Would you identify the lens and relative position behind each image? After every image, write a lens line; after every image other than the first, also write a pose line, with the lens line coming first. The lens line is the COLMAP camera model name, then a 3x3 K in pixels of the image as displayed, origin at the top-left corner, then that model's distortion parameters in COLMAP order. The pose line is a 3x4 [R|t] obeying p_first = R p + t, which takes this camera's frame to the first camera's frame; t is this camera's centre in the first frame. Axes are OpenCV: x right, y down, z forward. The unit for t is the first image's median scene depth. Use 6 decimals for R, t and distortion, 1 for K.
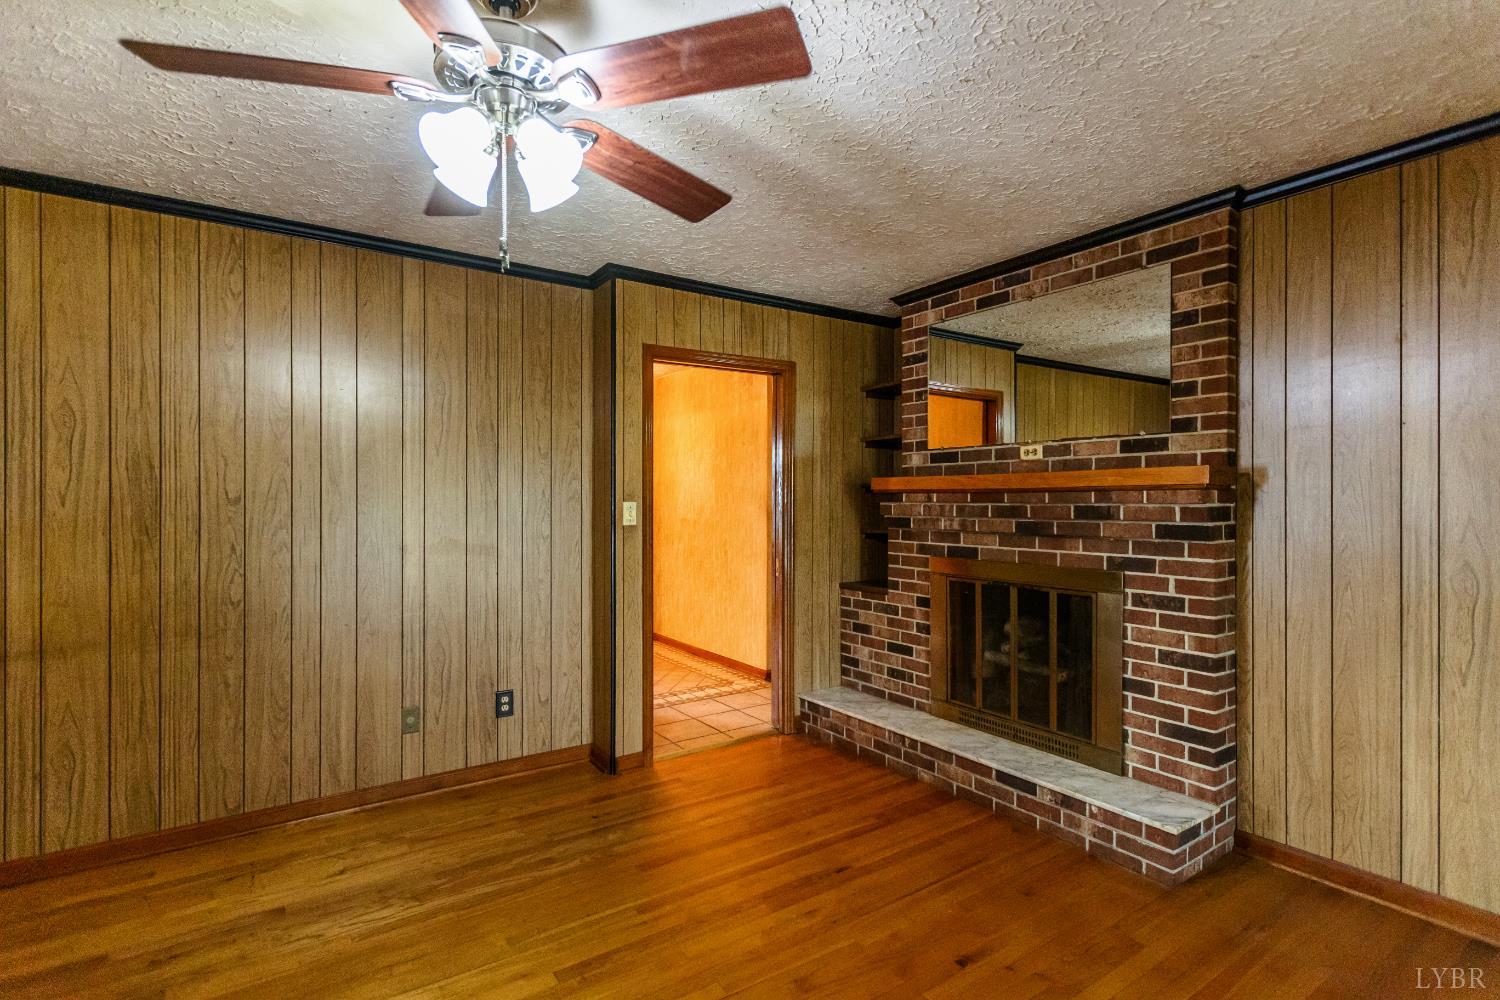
lens RADIAL K [[711.7, 0, 735.6], [0, 711.7, 503.8], [0, 0, 1]] dist [0.000534, -0.001707]
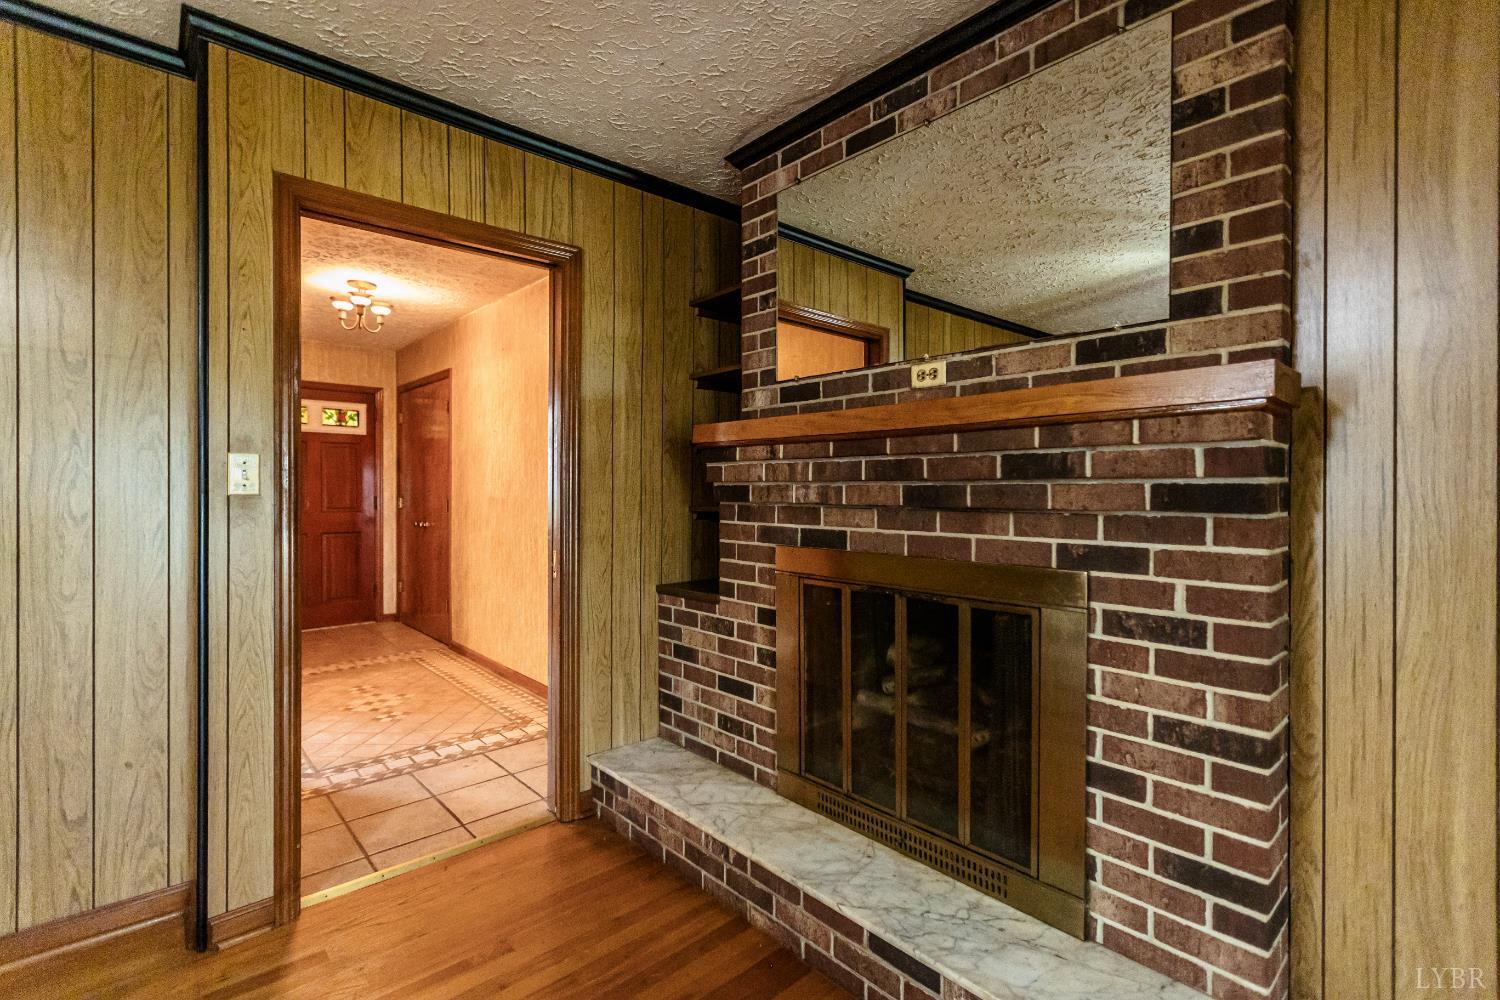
lens RADIAL K [[711.7, 0, 754.4], [0, 711.7, 487.8], [0, 0, 1]] dist [0.000534, -0.001707]
pose [[0.986274, 0.003123, 0.165085, 0.164957], [-0.002490, 0.999989, -0.004041, 0.027617], [-0.165096, 0.003574, 0.986271, 0.415832]]
